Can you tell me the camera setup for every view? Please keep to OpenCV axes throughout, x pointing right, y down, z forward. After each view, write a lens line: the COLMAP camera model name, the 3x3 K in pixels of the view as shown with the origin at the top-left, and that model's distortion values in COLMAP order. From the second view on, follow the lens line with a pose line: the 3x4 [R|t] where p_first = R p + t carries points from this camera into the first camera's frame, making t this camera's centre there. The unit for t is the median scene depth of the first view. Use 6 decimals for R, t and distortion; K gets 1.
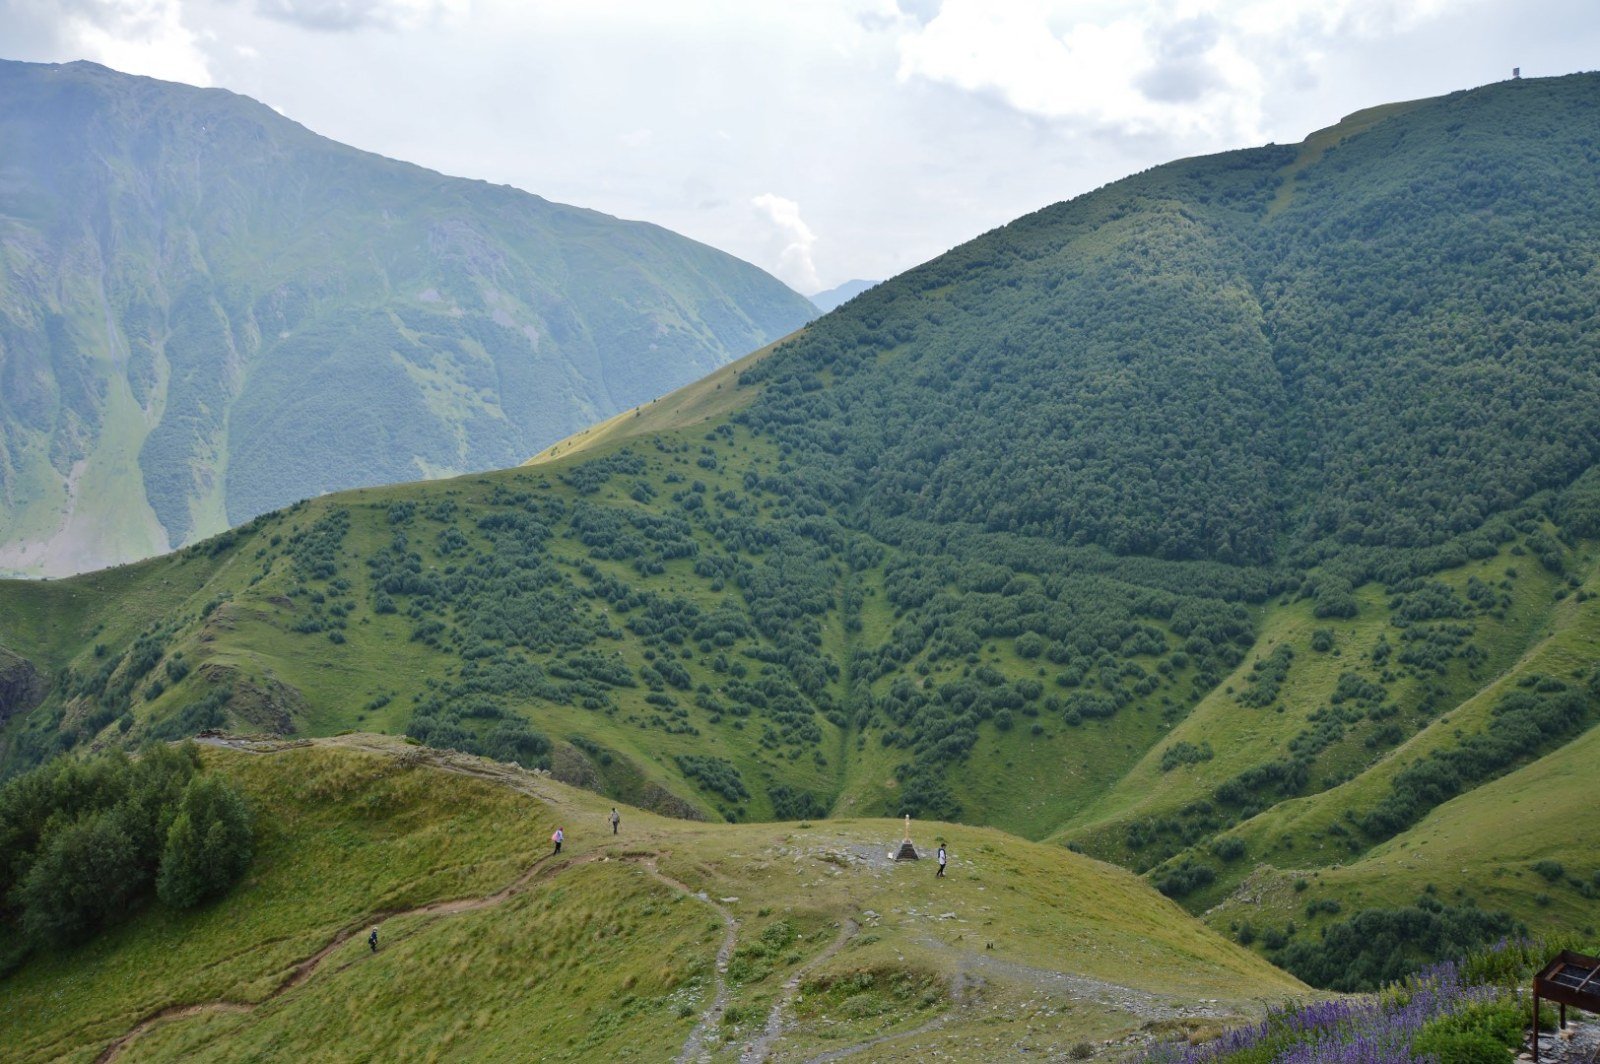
lens RADIAL K [[1288.1, 0, 800.0], [0, 1288.1, 532.0], [0, 0, 1]] dist [-0.143179, 0.165991]
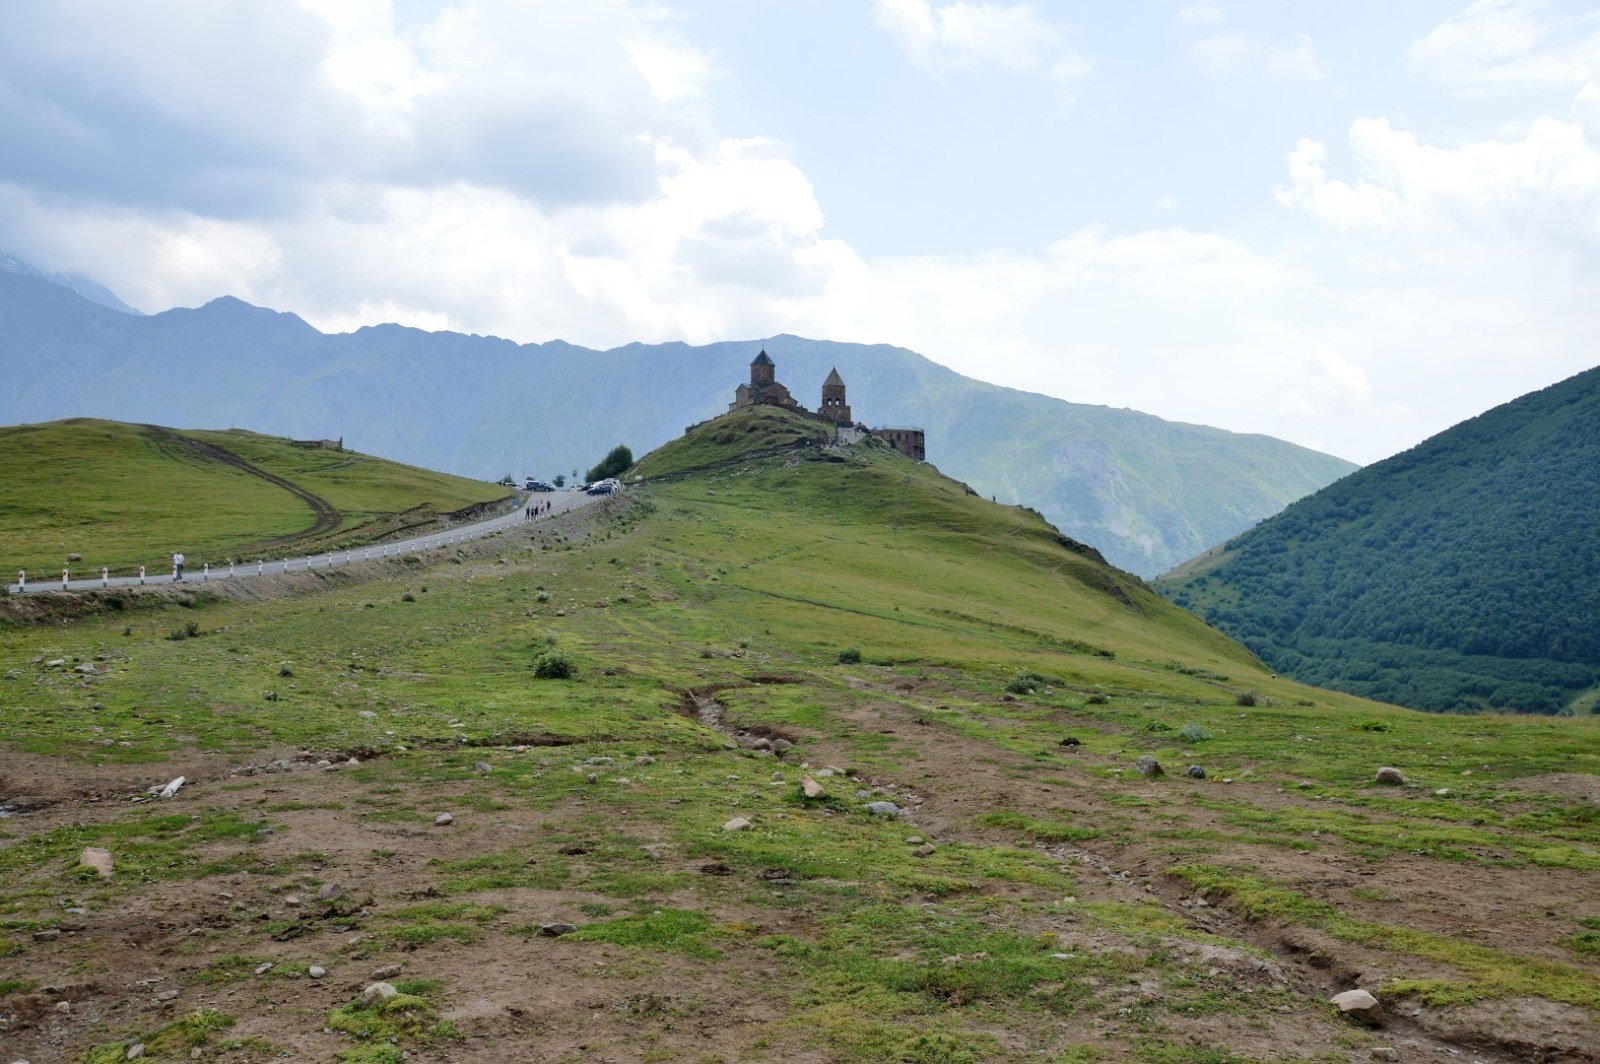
lens RADIAL K [[1288.1, 0, 800.0], [0, 1288.1, 532.0], [0, 0, 1]] dist [-0.143179, 0.165991]
pose [[0.880910, -0.035578, -0.471945, 0.207894], [-0.045119, 0.986316, -0.158571, 0.104351], [0.471128, 0.160981, 0.867250, -0.382178]]
